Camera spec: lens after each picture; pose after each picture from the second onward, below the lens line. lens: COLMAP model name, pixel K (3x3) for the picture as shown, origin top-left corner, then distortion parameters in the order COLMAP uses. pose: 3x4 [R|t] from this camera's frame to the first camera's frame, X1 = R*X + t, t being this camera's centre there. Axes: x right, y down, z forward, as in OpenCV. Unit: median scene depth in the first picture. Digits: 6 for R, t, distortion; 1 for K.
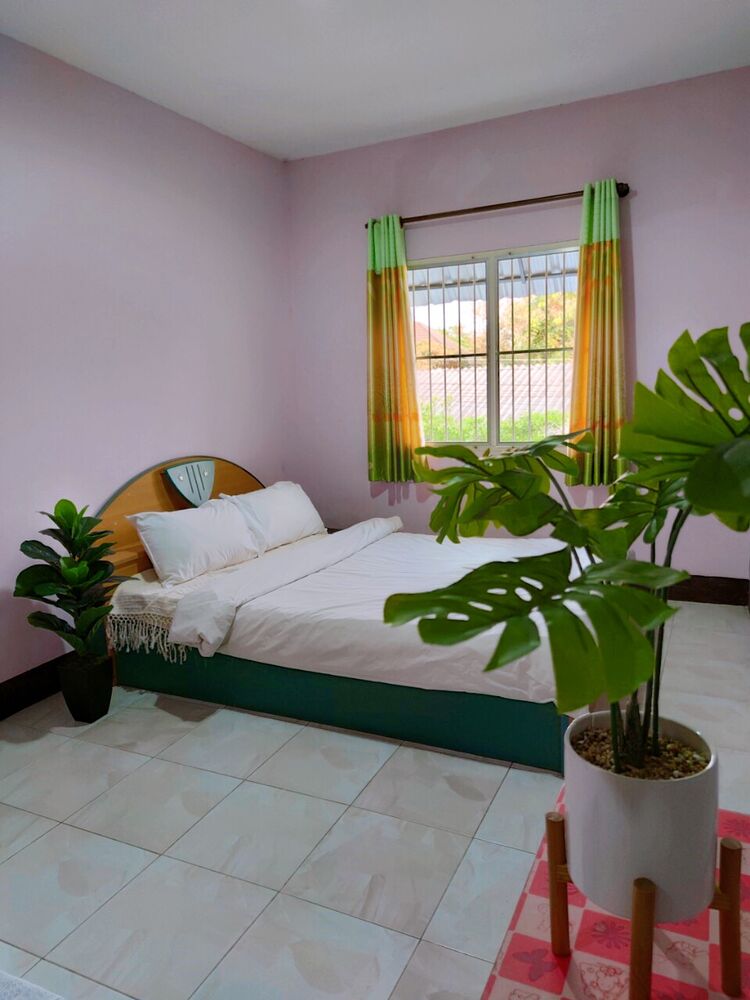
lens RADIAL K [[711.0, 0, 378.0], [0, 711.0, 500.8], [0, 0, 1]] dist [0.048591, -0.034083]
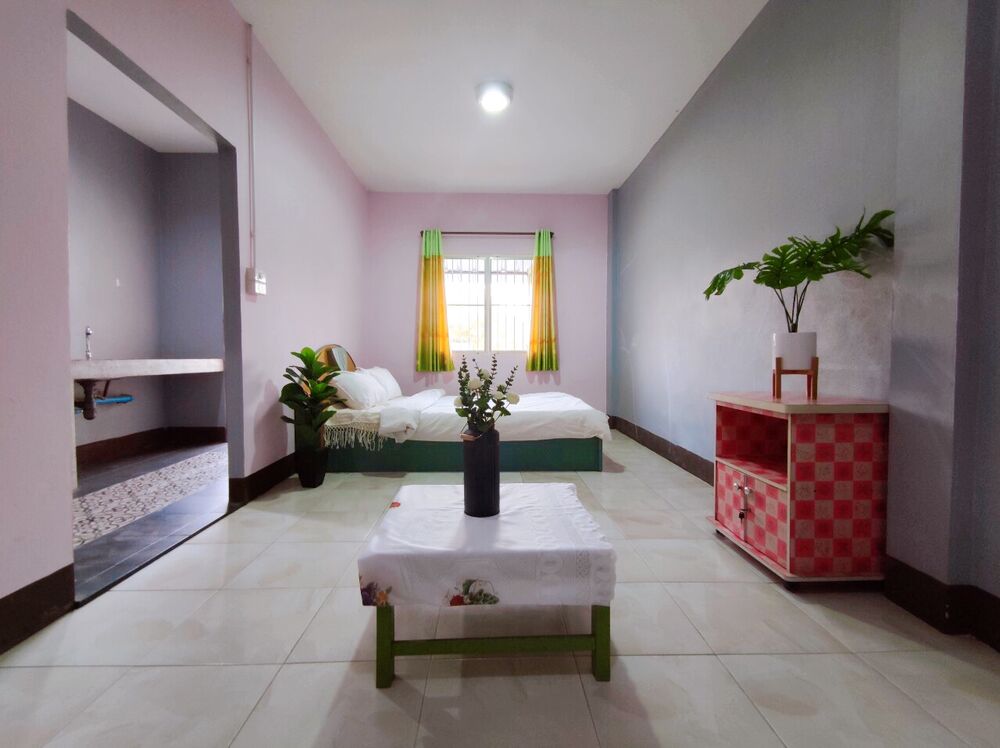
lens RADIAL K [[454.8, 0, 500.7], [0, 454.8, 372.6], [0, 0, 1]] dist [0.017664, 0.000042]
pose [[0.887733, 0.028826, 0.459455, -0.480591], [0.037983, 0.990048, -0.135504, 0.186706], [-0.458789, 0.137743, 0.877804, -0.102206]]
